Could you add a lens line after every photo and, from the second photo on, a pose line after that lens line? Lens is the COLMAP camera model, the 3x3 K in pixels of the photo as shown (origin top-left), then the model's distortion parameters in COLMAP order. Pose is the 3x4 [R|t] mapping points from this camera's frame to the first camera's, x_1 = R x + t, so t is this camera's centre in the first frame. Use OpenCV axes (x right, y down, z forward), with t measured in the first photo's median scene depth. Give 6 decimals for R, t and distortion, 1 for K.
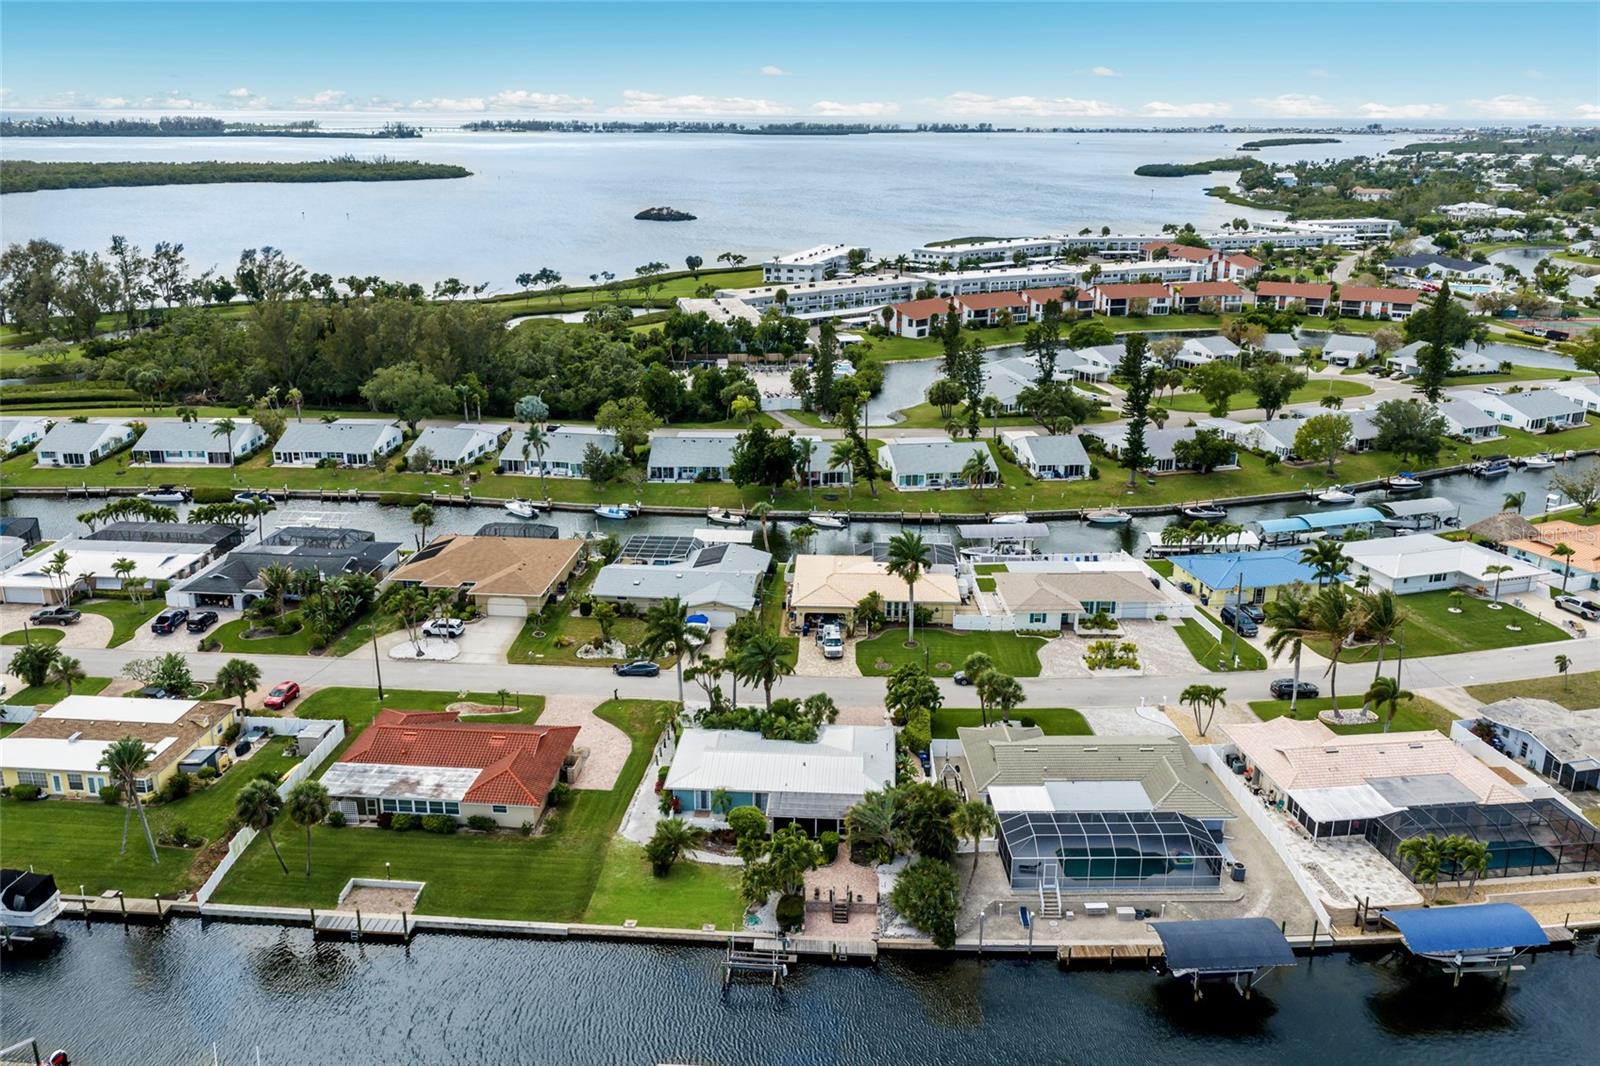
lens RADIAL K [[1304.6, 0, 800.0], [0, 1304.6, 533.0], [0, 0, 1]] dist [0.016255, -0.017589]
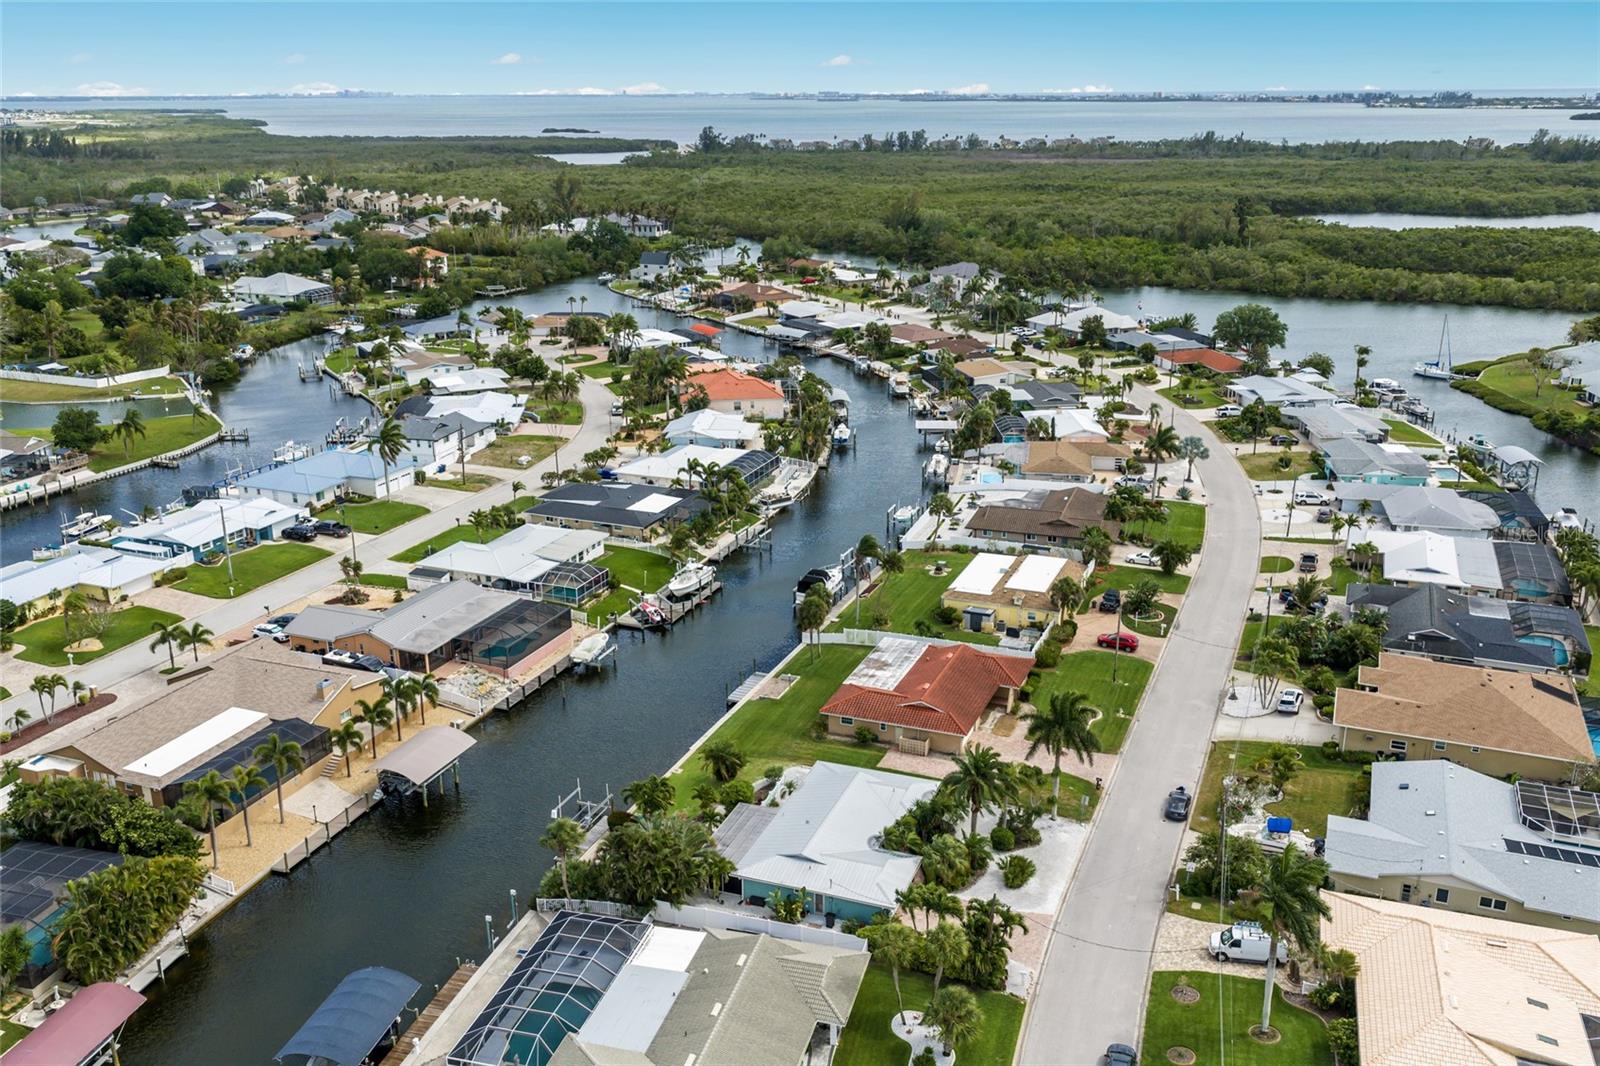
lens RADIAL K [[1387.0, 0, 800.0], [0, 1387.0, 533.0], [0, 0, 1]] dist [0.010176, -0.000280]
pose [[-0.291819, 0.279183, -0.914822, 0.414209], [-0.294953, 0.883573, 0.363734, -0.173624], [0.909859, 0.375974, -0.175497, 0.555801]]
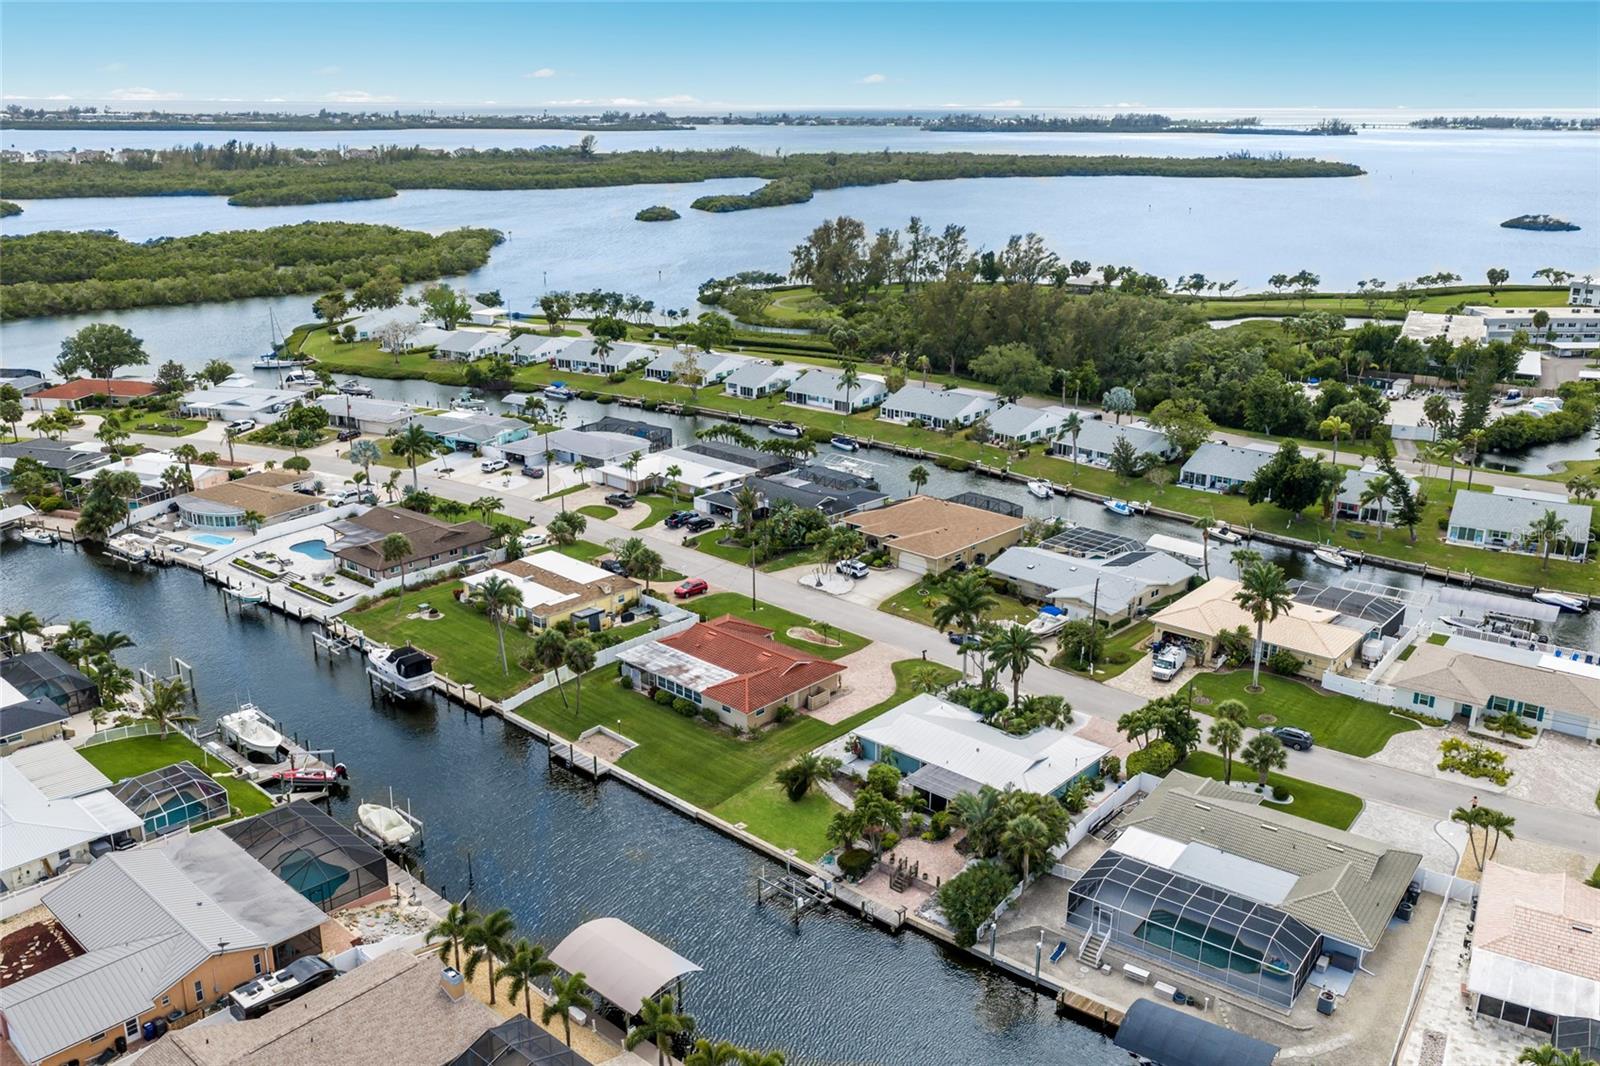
lens RADIAL K [[1304.6, 0, 800.0], [0, 1304.6, 533.0], [0, 0, 1]] dist [0.016255, -0.017589]
pose [[0.787604, 0.187131, -0.587080, 0.231553], [-0.185717, 0.980556, 0.063400, -0.013357], [0.587529, 0.059096, 0.807043, 0.045949]]
